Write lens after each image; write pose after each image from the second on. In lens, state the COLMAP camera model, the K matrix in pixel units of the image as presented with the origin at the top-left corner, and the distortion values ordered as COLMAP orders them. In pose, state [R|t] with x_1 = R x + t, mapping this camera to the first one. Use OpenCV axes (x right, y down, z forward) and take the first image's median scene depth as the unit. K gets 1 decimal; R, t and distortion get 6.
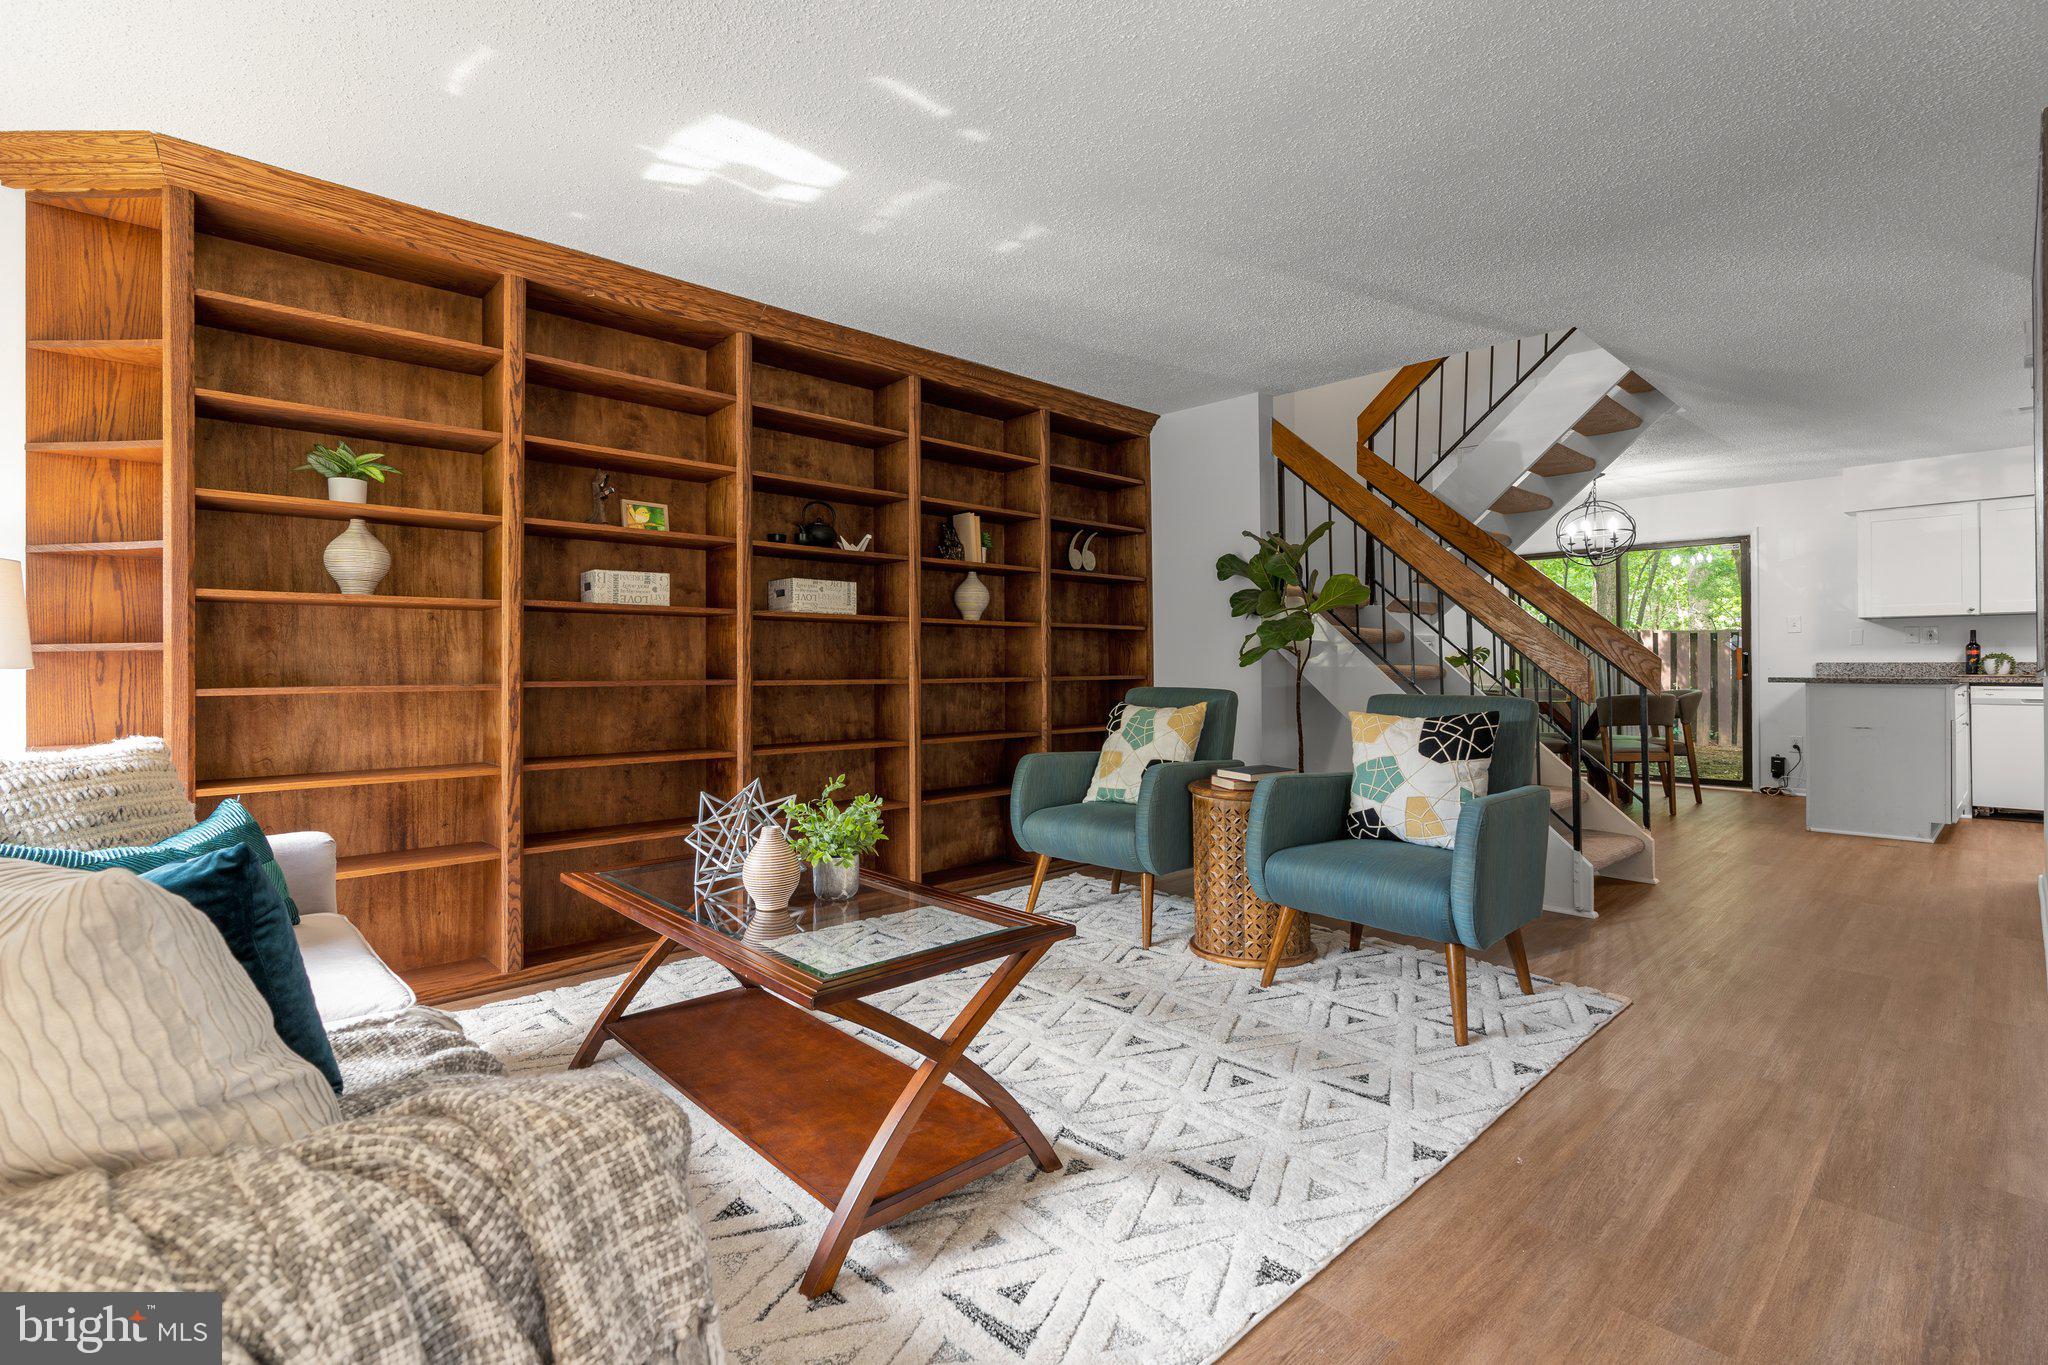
lens RADIAL K [[950.9, 0, 1000.5], [0, 950.9, 666.0], [0, 0, 1]] dist [-0.001842, 0.000447]
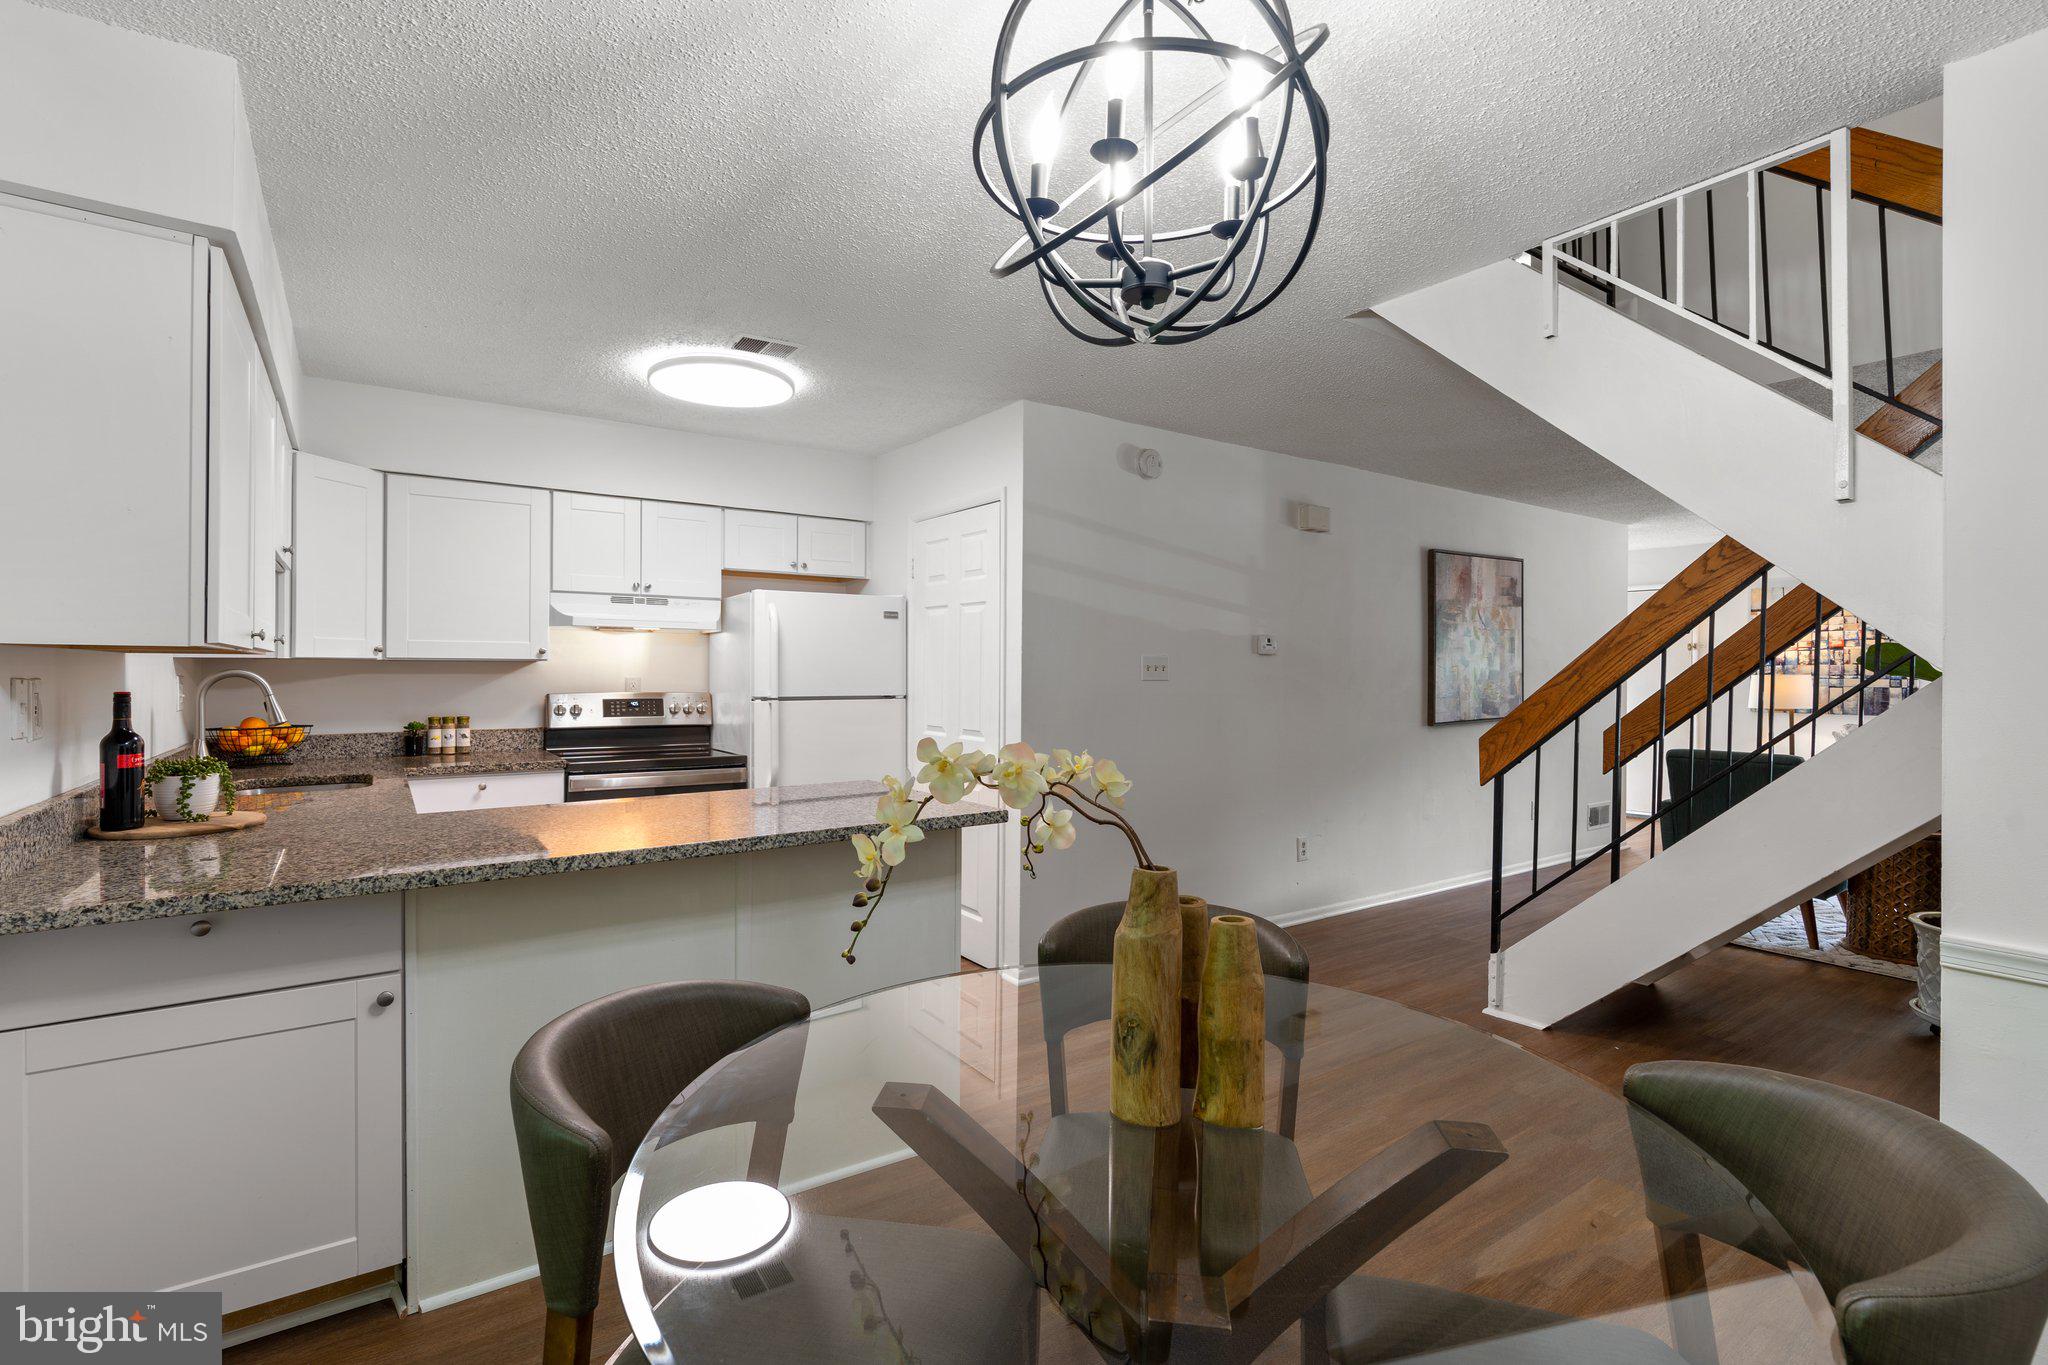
lens RADIAL K [[935.1, 0, 1014.4], [0, 935.1, 664.8], [0, 0, 1]] dist [-0.003593, -0.000410]
pose [[-0.990435, 0.001220, 0.137971, 0.755653], [0.000329, 0.999979, -0.006486, -0.050995], [-0.137976, -0.006379, -0.990415, 1.426377]]
